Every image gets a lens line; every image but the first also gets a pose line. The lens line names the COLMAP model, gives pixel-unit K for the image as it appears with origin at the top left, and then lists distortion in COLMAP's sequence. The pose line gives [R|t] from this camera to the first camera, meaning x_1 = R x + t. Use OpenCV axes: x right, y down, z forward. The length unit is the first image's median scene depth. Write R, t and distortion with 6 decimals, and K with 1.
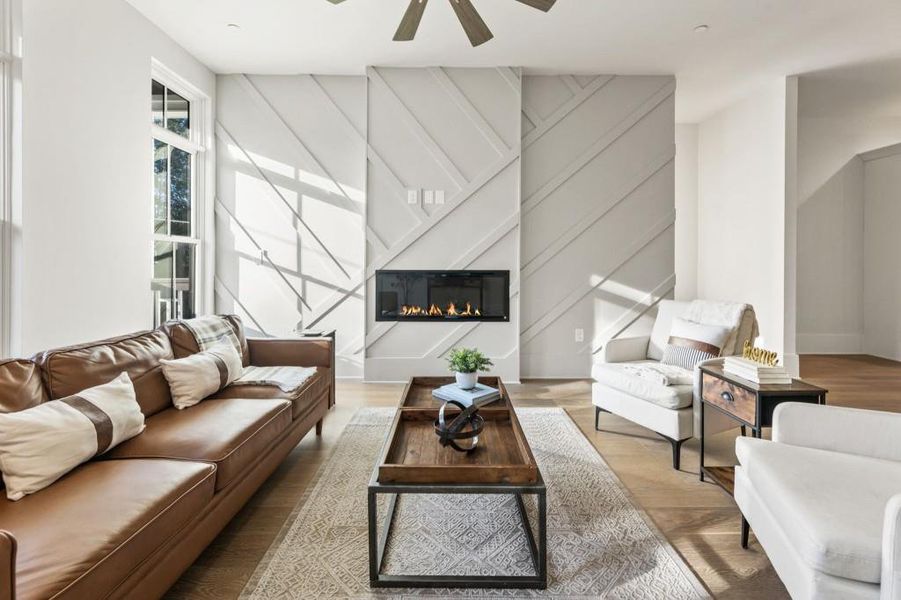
lens RADIAL K [[379.1, 0, 457.1], [0, 379.1, 264.6], [0, 0, 1]] dist [0.000919, -0.000007]
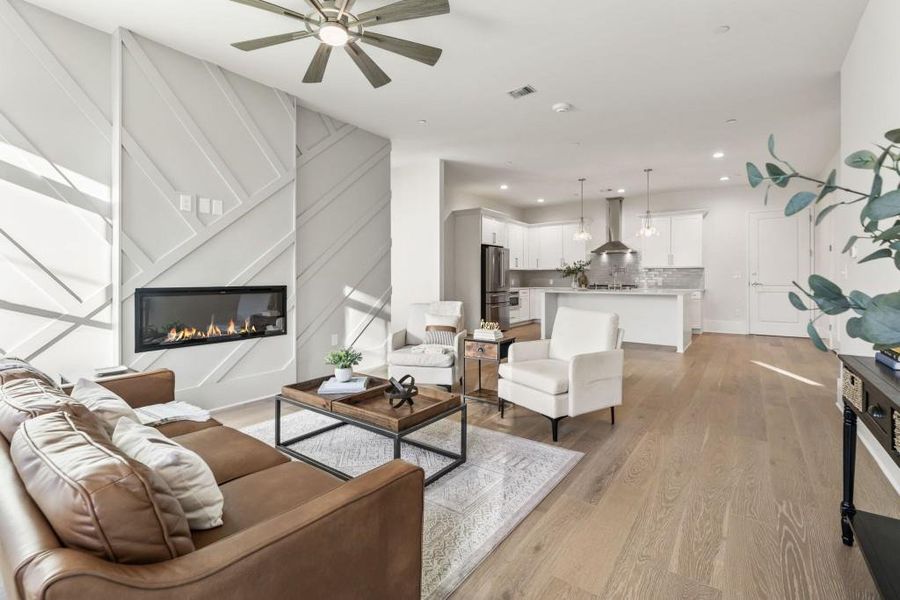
lens RADIAL K [[398.8, 0, 445.1], [0, 398.8, 278.6], [0, 0, 1]] dist [-0.002457, -0.000240]
pose [[0.607227, -0.005328, 0.794510, -0.478898], [0.005904, 0.999980, 0.002193, -0.004053], [-0.794506, 0.003359, 0.607247, -0.024766]]
